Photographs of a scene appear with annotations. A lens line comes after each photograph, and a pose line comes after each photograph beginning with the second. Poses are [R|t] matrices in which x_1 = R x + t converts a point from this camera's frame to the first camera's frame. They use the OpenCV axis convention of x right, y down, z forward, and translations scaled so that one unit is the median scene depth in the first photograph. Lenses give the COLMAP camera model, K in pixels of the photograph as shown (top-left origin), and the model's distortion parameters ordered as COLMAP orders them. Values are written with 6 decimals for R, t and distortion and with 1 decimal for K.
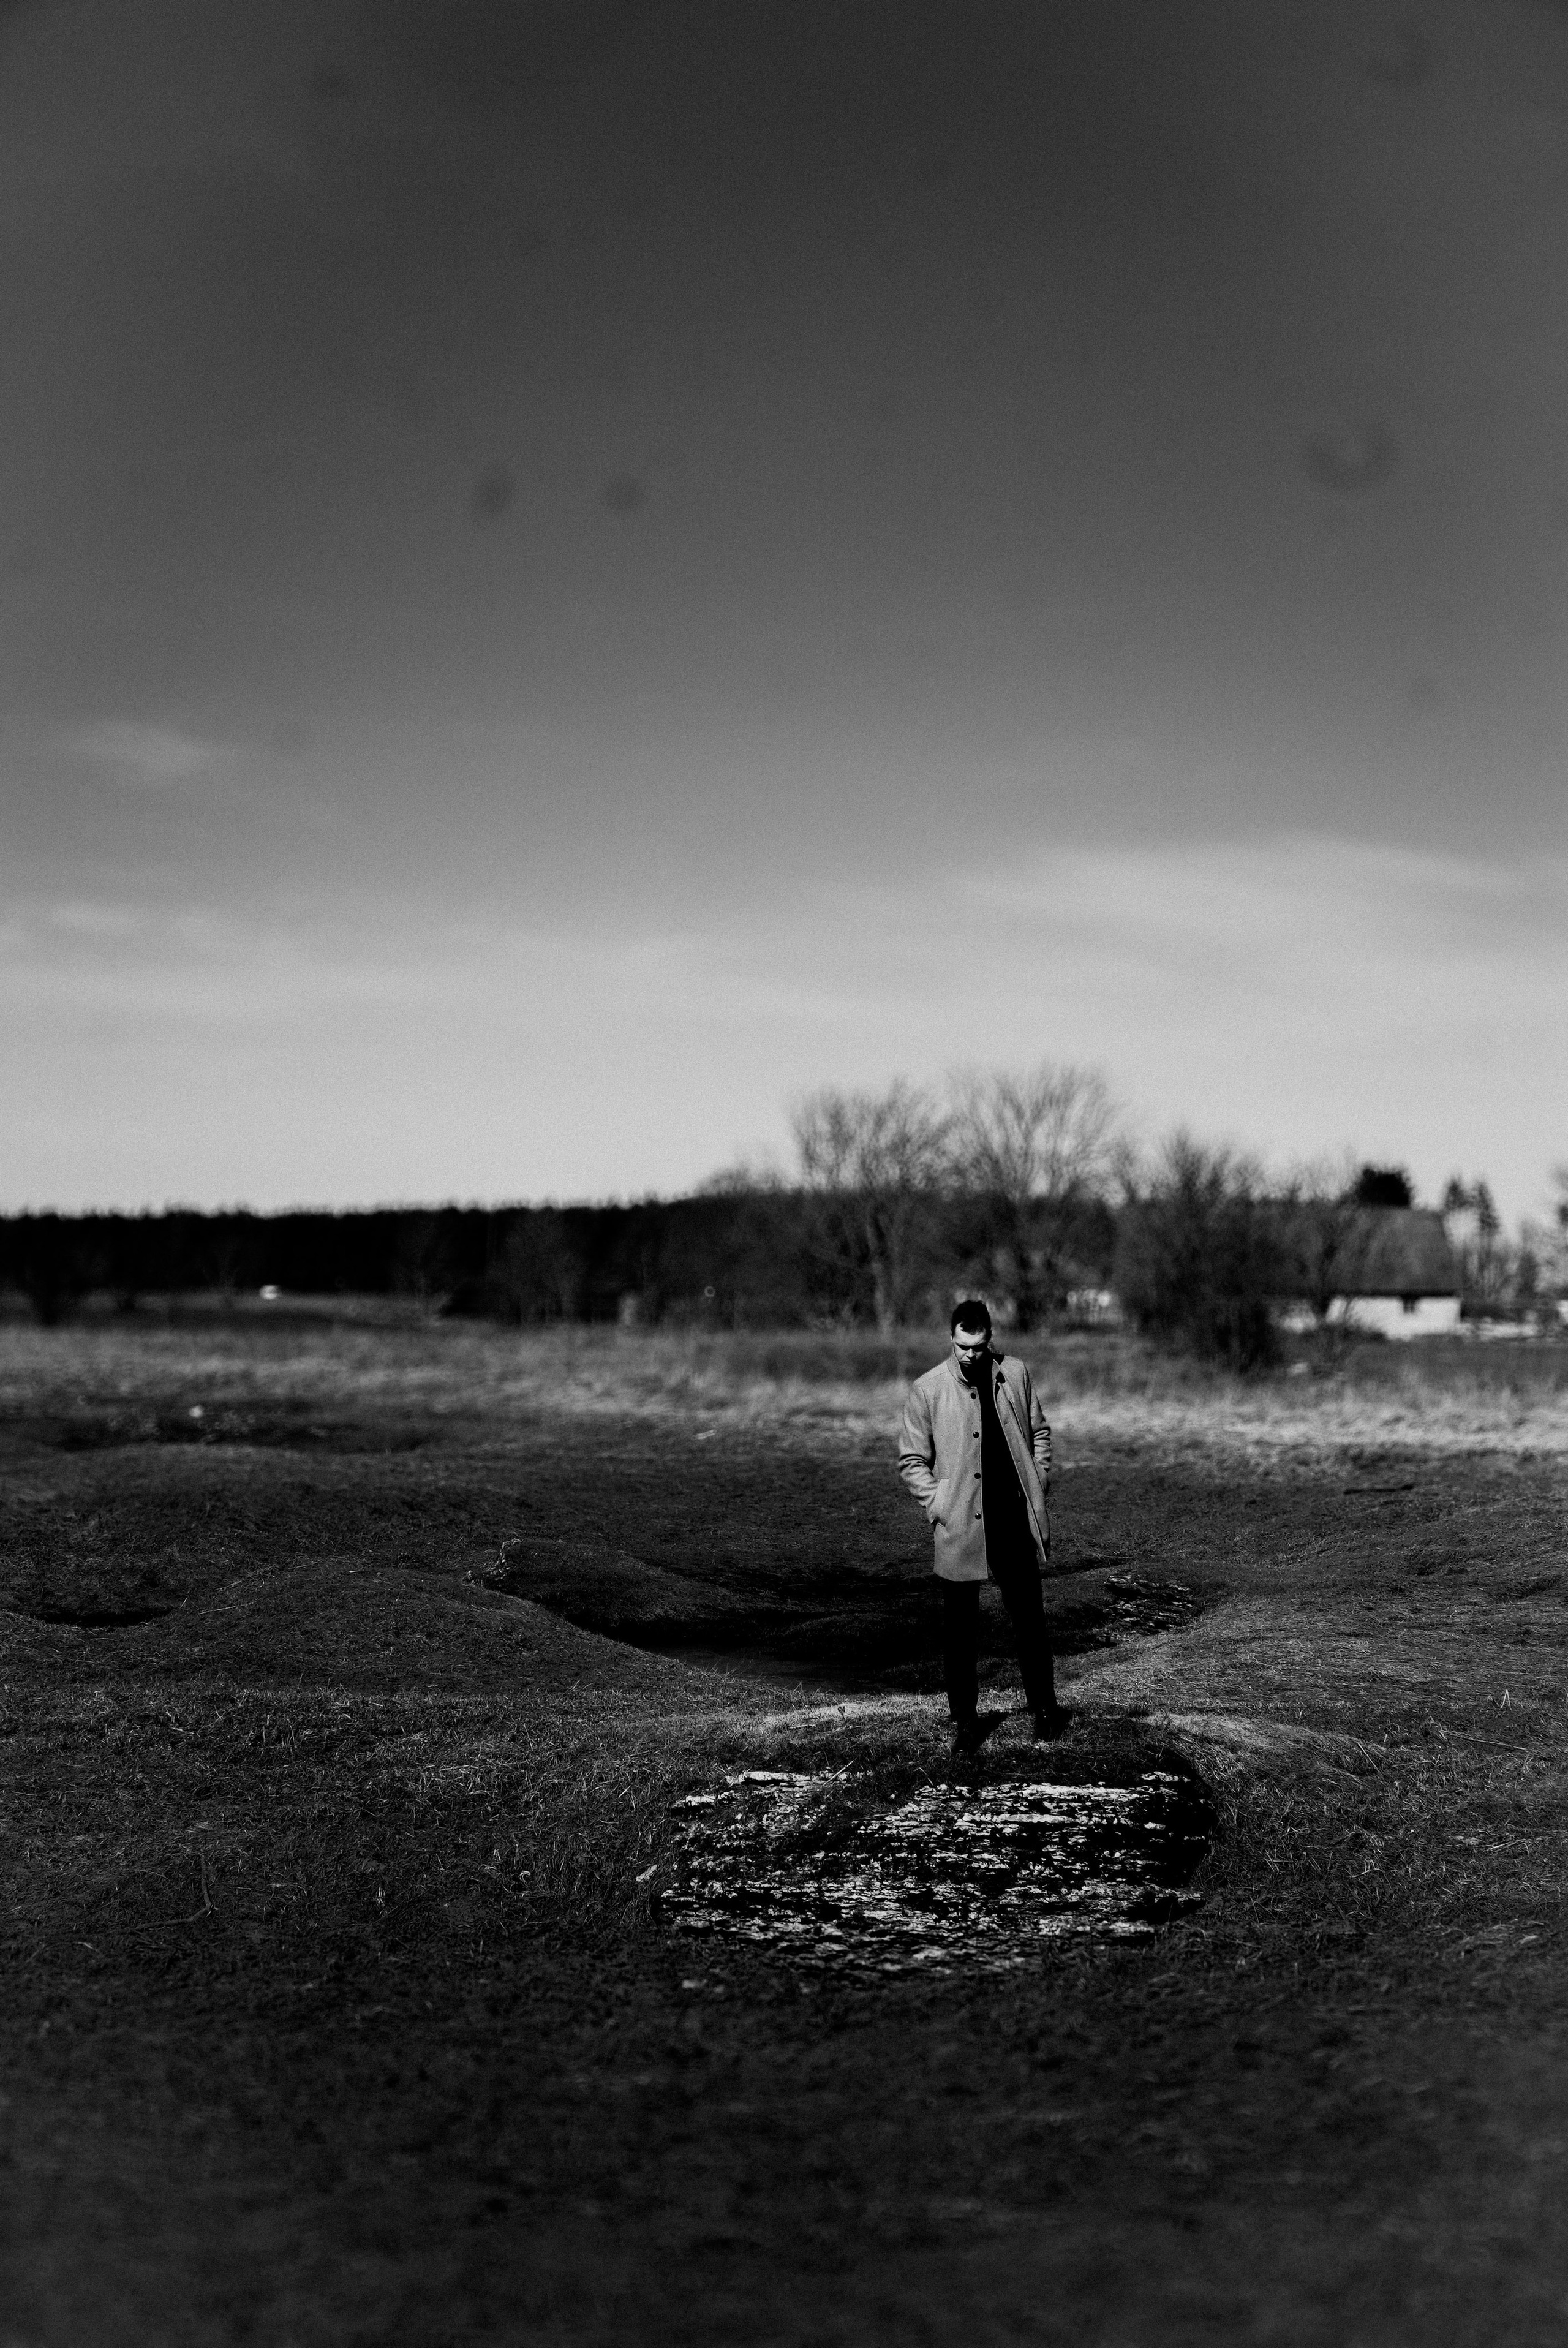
lens RADIAL K [[3487.3, 0, 784.0], [0, 3487.3, 1174.0], [0, 0, 1]] dist [-0.022600, -0.015802]
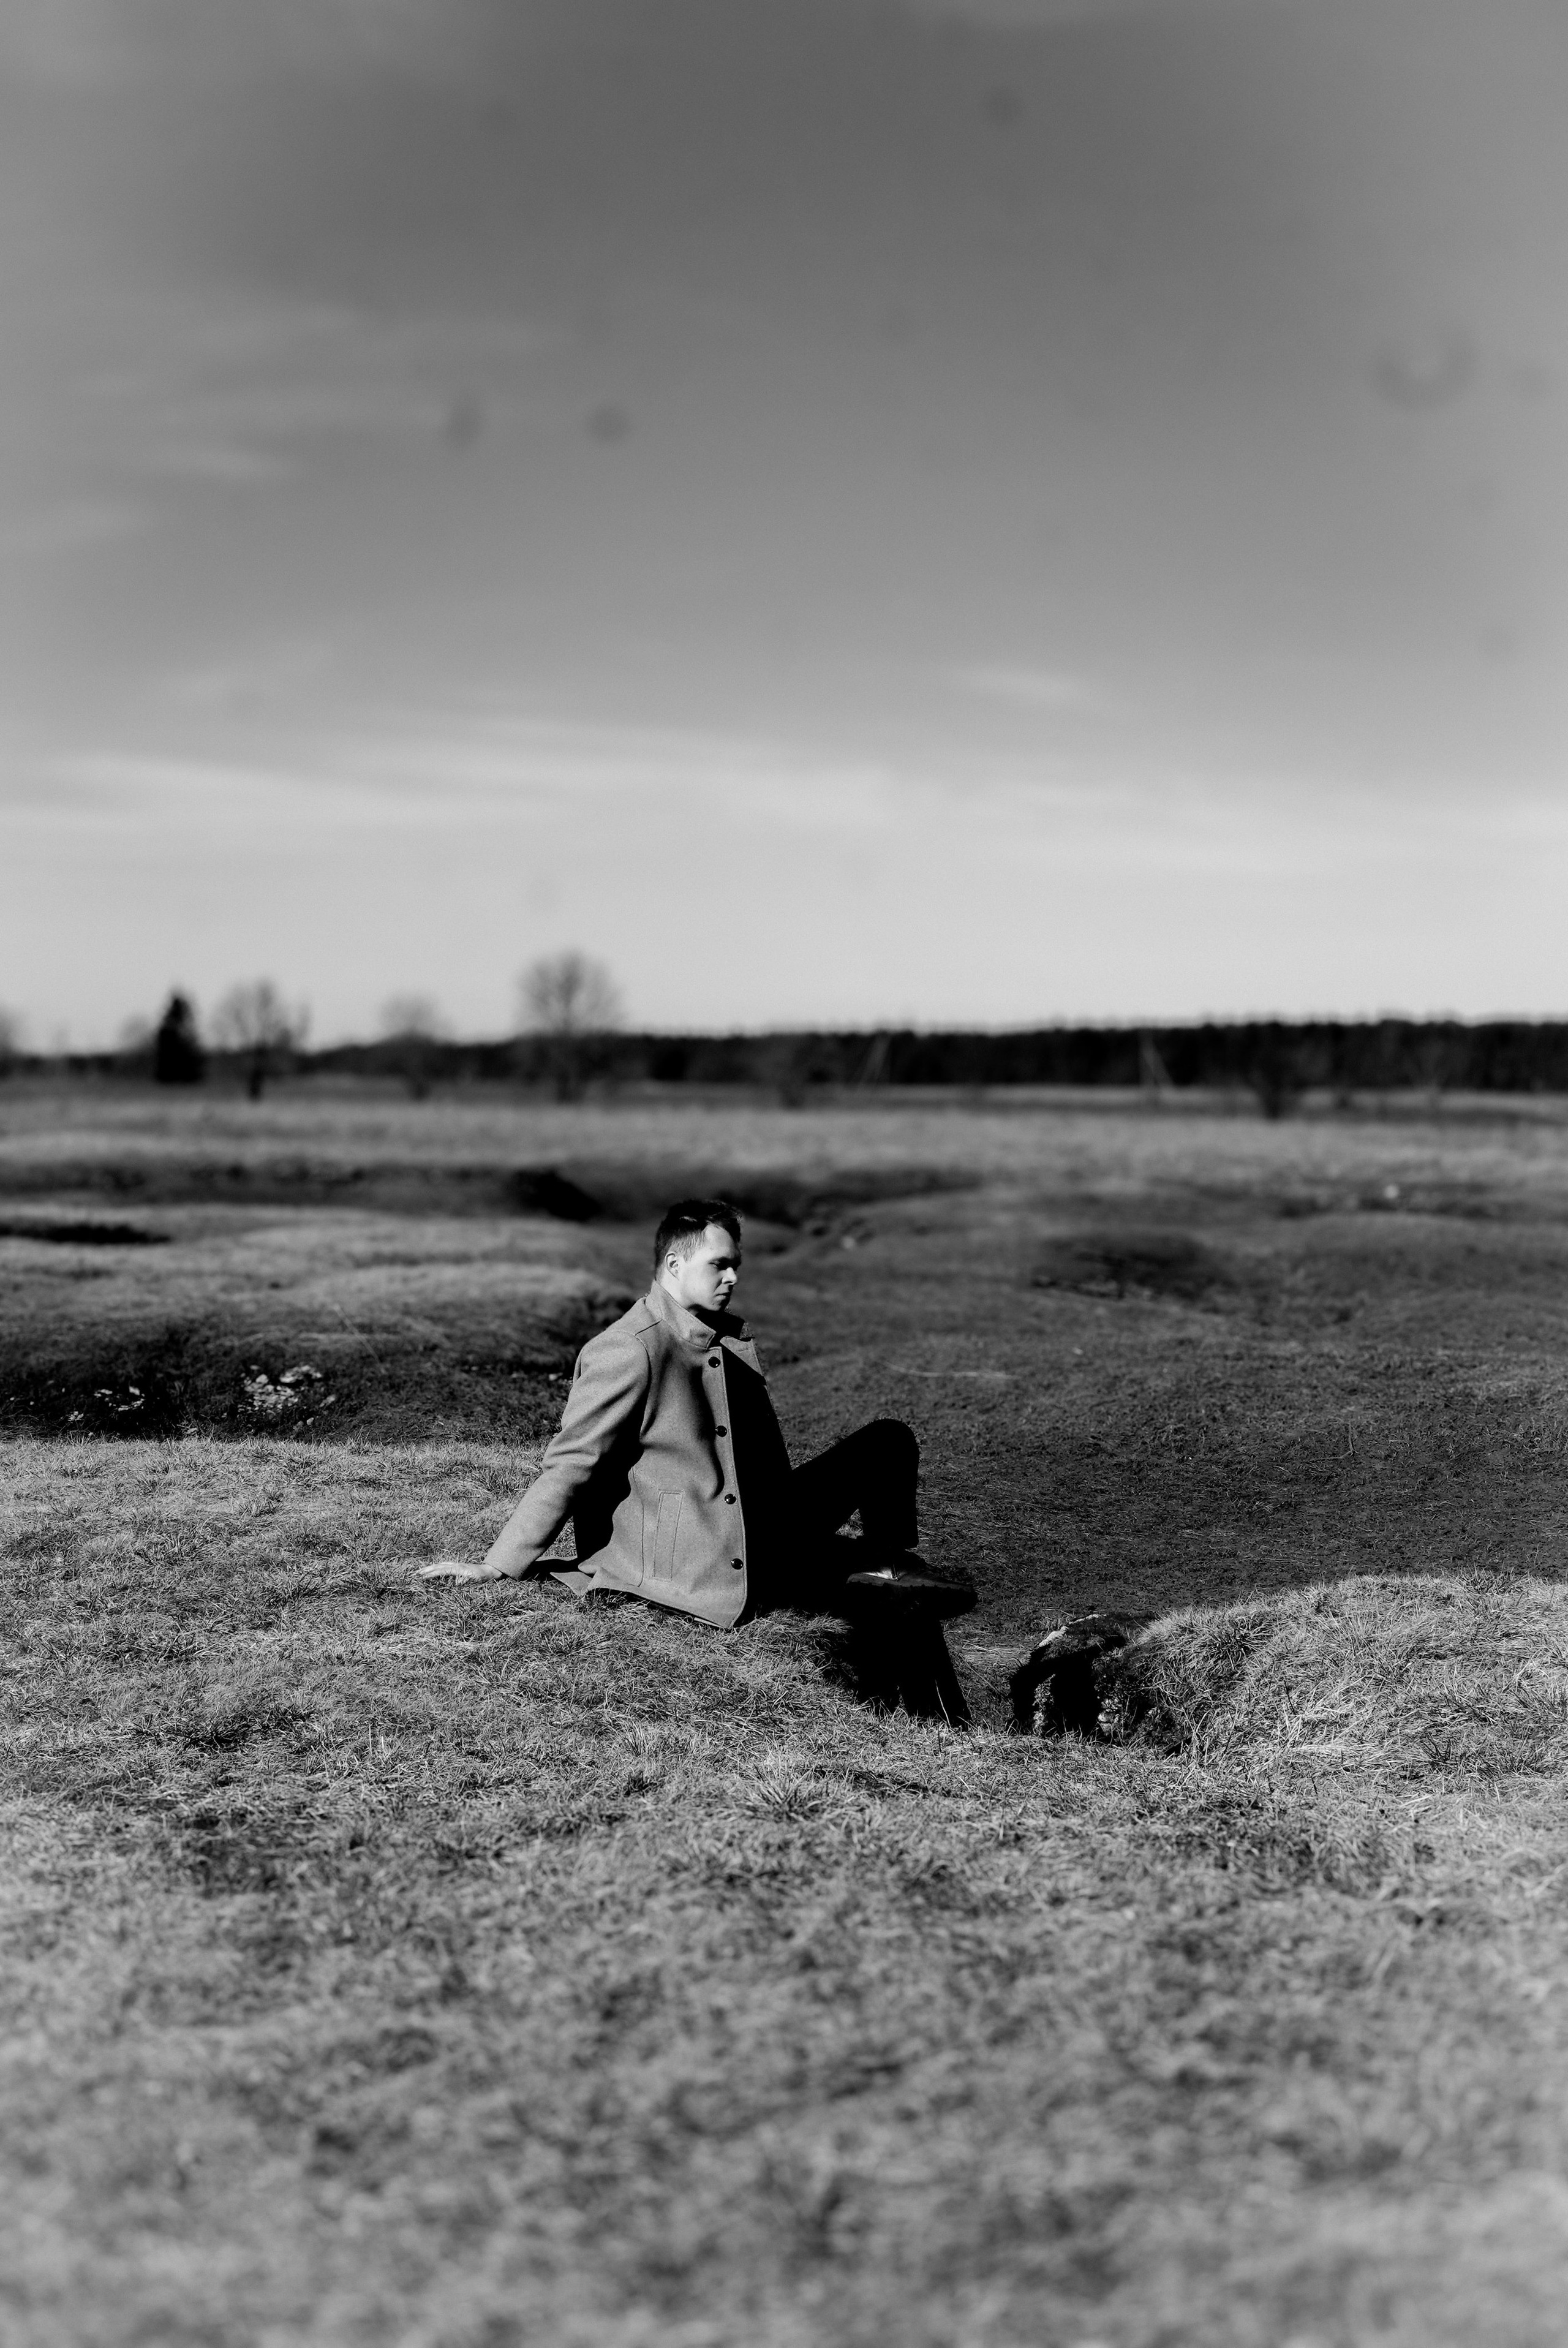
lens RADIAL K [[3125.2, 0, 784.0], [0, 3125.2, 1174.0], [0, 0, 1]] dist [0.003336, 0.003246]
pose [[0.934728, 0.028650, -0.354207, 0.041383], [-0.007057, 0.998045, 0.062104, -0.007200], [0.355293, -0.055551, 0.933103, -0.191022]]
